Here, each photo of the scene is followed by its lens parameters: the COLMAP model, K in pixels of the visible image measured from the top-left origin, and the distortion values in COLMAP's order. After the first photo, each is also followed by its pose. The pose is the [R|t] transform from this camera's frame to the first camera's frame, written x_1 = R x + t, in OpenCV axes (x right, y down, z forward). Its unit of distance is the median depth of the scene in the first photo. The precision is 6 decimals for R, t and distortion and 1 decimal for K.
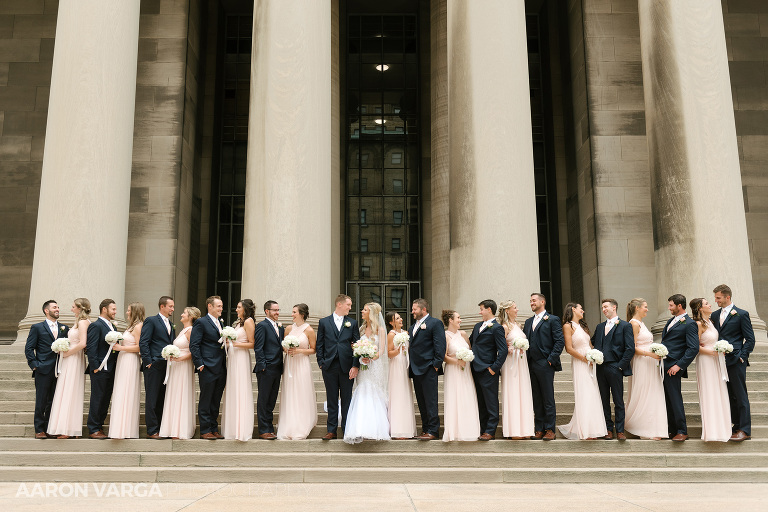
lens RADIAL K [[785.6, 0, 374.5], [0, 785.6, 252.3], [0, 0, 1]] dist [-0.009711, 0.000000]
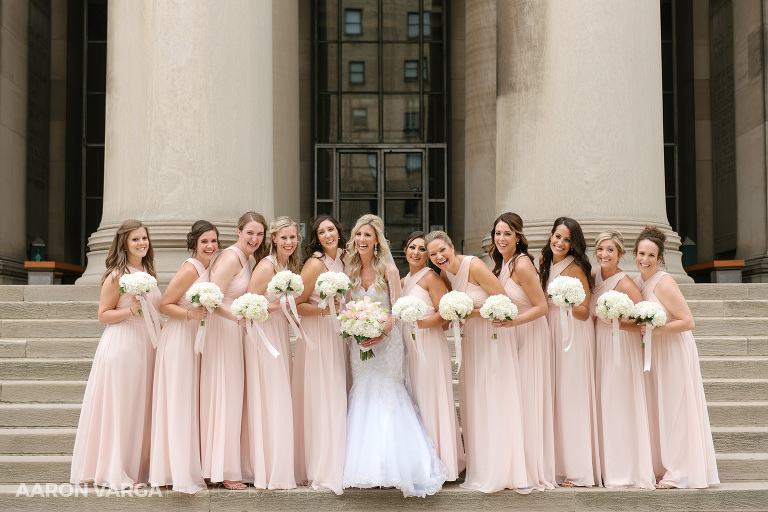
lens RADIAL K [[1259.1, 0, 394.7], [0, 1259.1, 249.4], [0, 0, 1]] dist [0.001893, 0.000000]
pose [[0.999919, -0.002326, 0.012480, 0.012556], [0.000617, 0.990814, 0.135233, -0.012802], [-0.012680, -0.135214, 0.990735, 0.111880]]
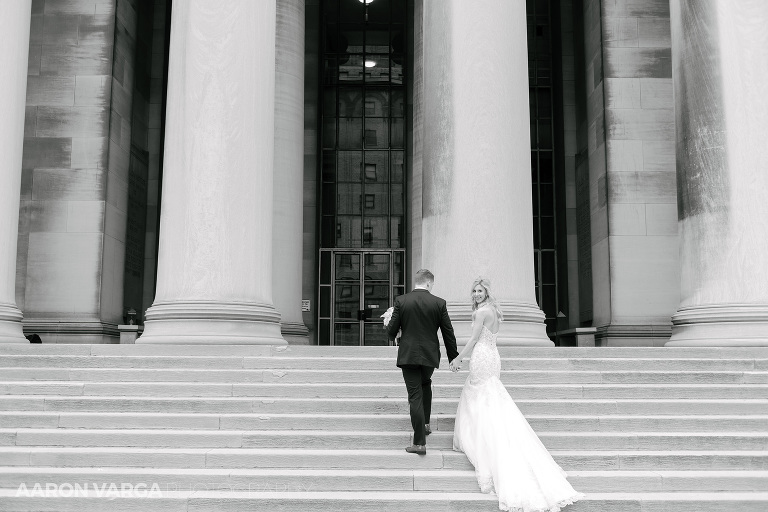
lens RADIAL K [[785.6, 0, 394.2], [0, 785.6, 258.3], [0, 0, 1]] dist [-0.009711, 0.000000]
pose [[0.999979, 0.005323, 0.003705, 0.051865], [-0.005556, 0.997798, 0.066095, -0.012164], [-0.003345, -0.066115, 0.997806, 0.161660]]
